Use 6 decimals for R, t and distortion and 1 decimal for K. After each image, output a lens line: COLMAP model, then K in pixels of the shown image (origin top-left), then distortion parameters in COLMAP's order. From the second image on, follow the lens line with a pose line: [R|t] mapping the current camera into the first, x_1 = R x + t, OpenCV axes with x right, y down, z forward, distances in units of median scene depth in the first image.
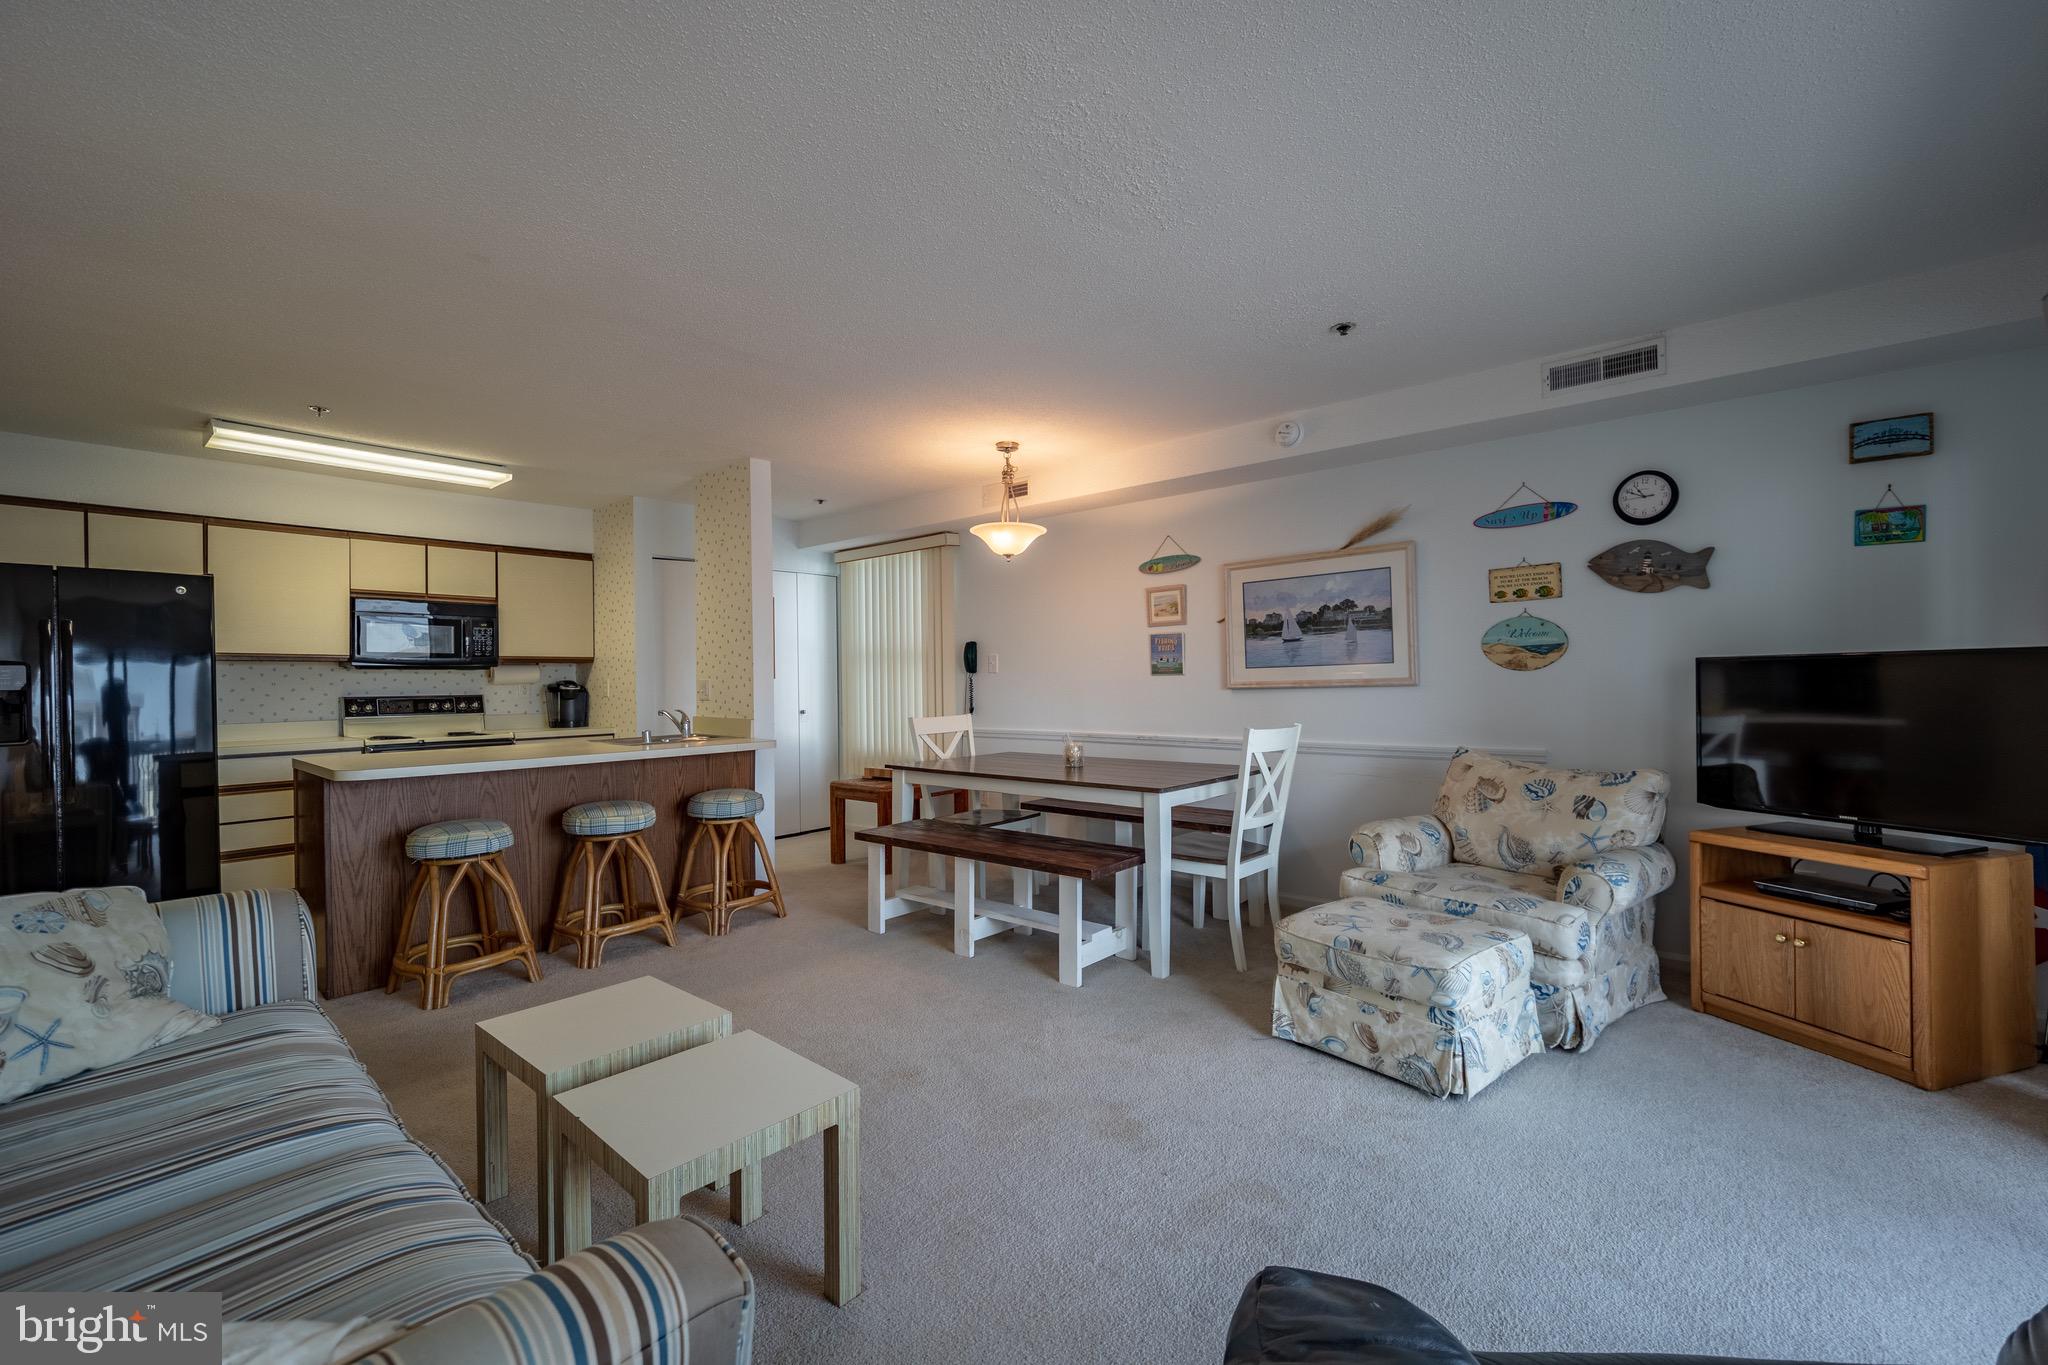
lens RADIAL K [[839.5, 0, 1036.8], [0, 839.5, 679.1], [0, 0, 1]] dist [-0.002470, -0.000285]
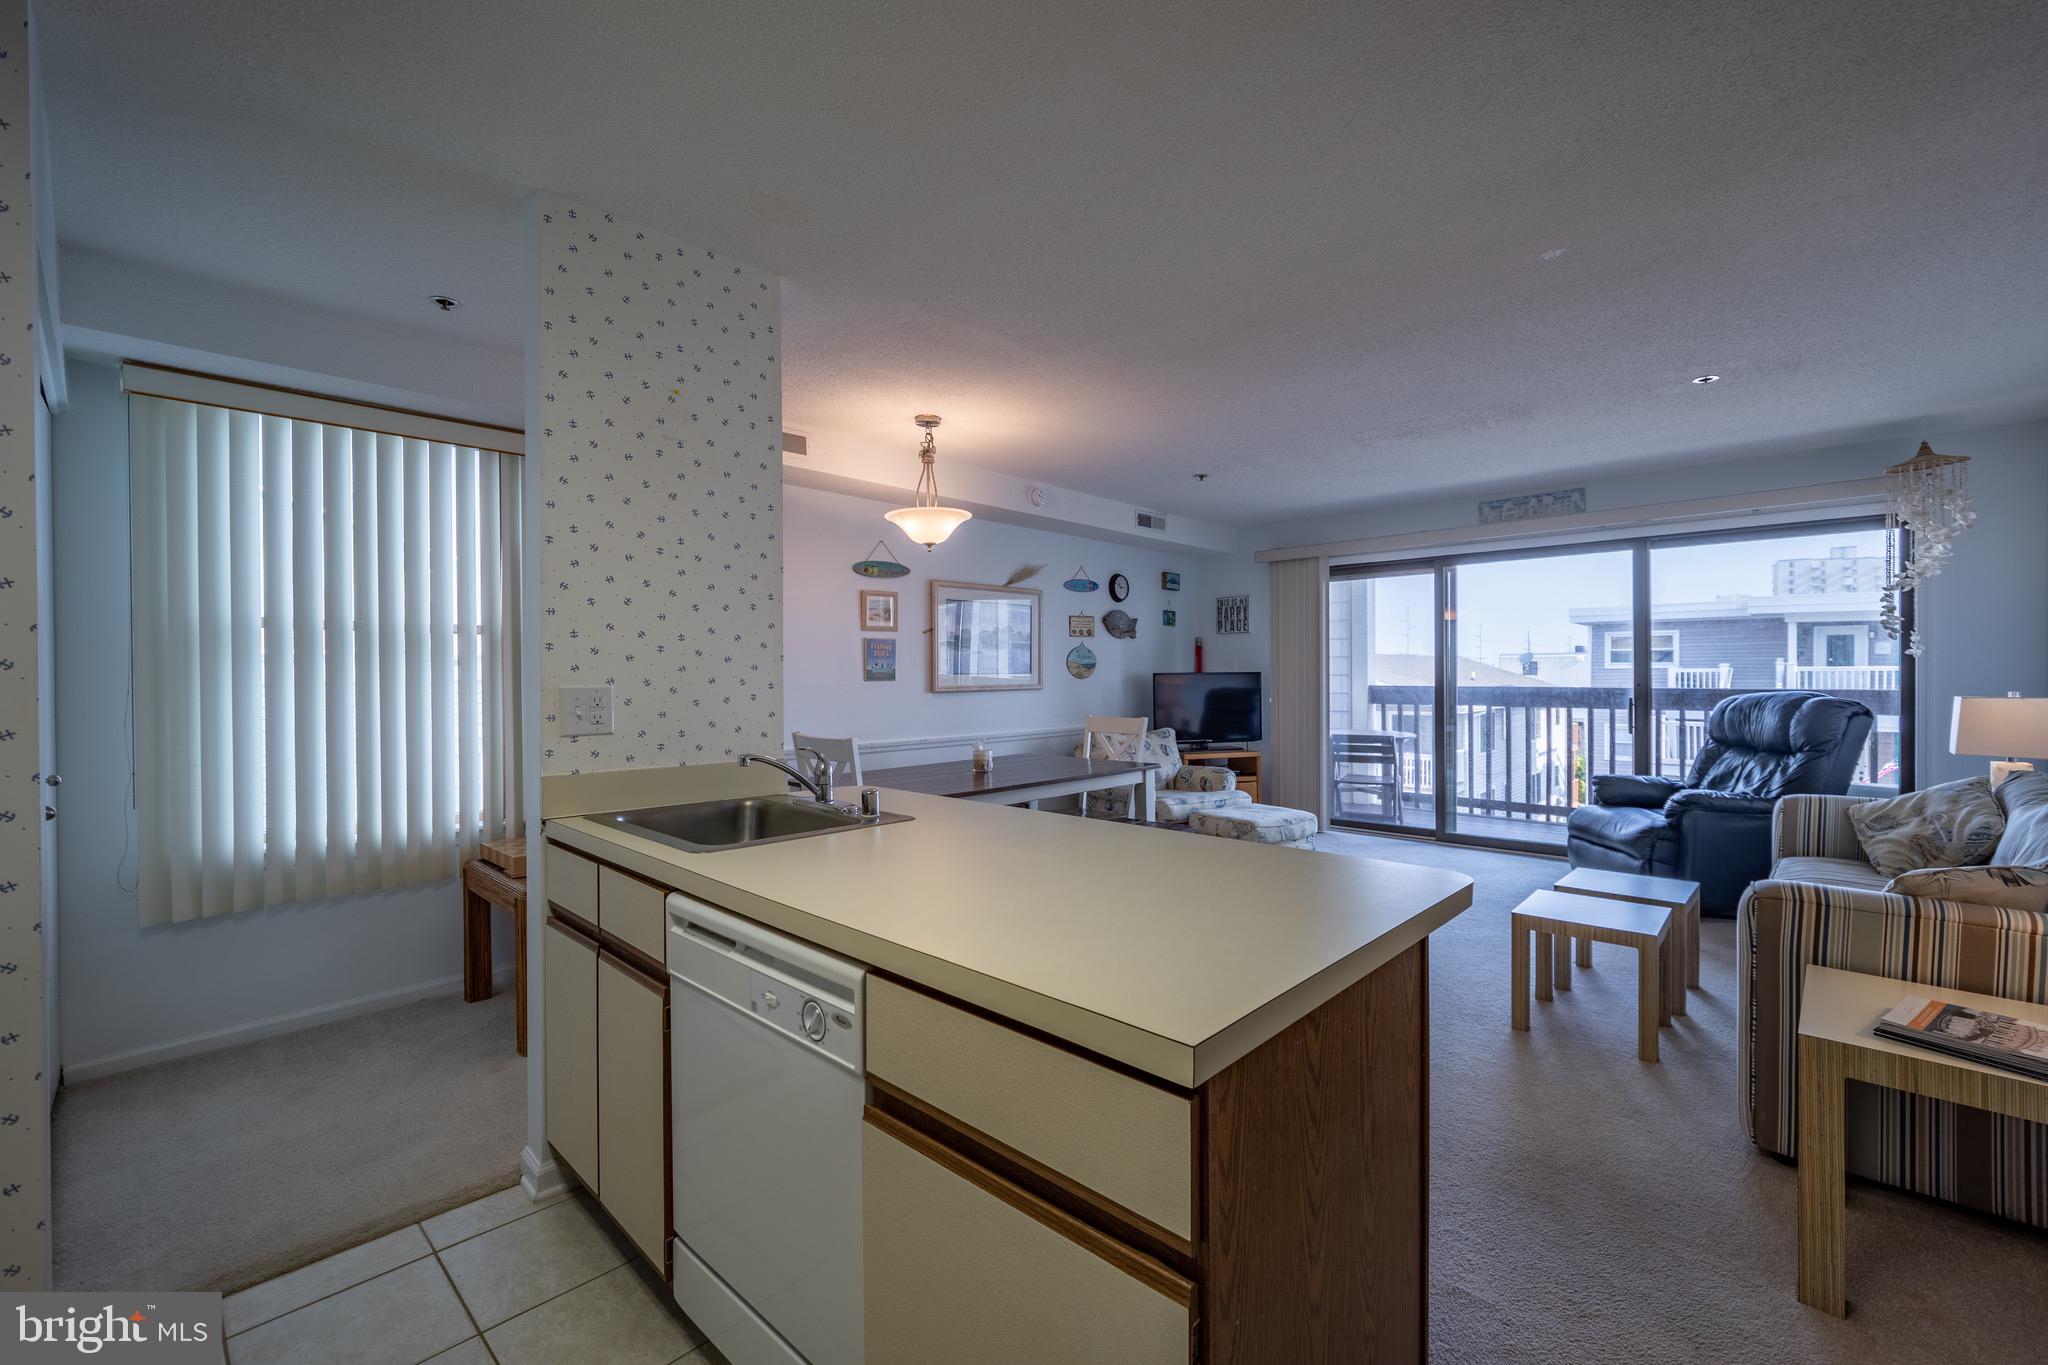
lens RADIAL K [[839.5, 0, 1036.8], [0, 839.5, 679.1], [0, 0, 1]] dist [-0.002470, -0.000285]
pose [[0.056611, 0.004638, 0.998386, -0.954735], [0.001724, 0.999987, -0.004743, -0.001797], [-0.998395, 0.001989, 0.056602, 0.875692]]
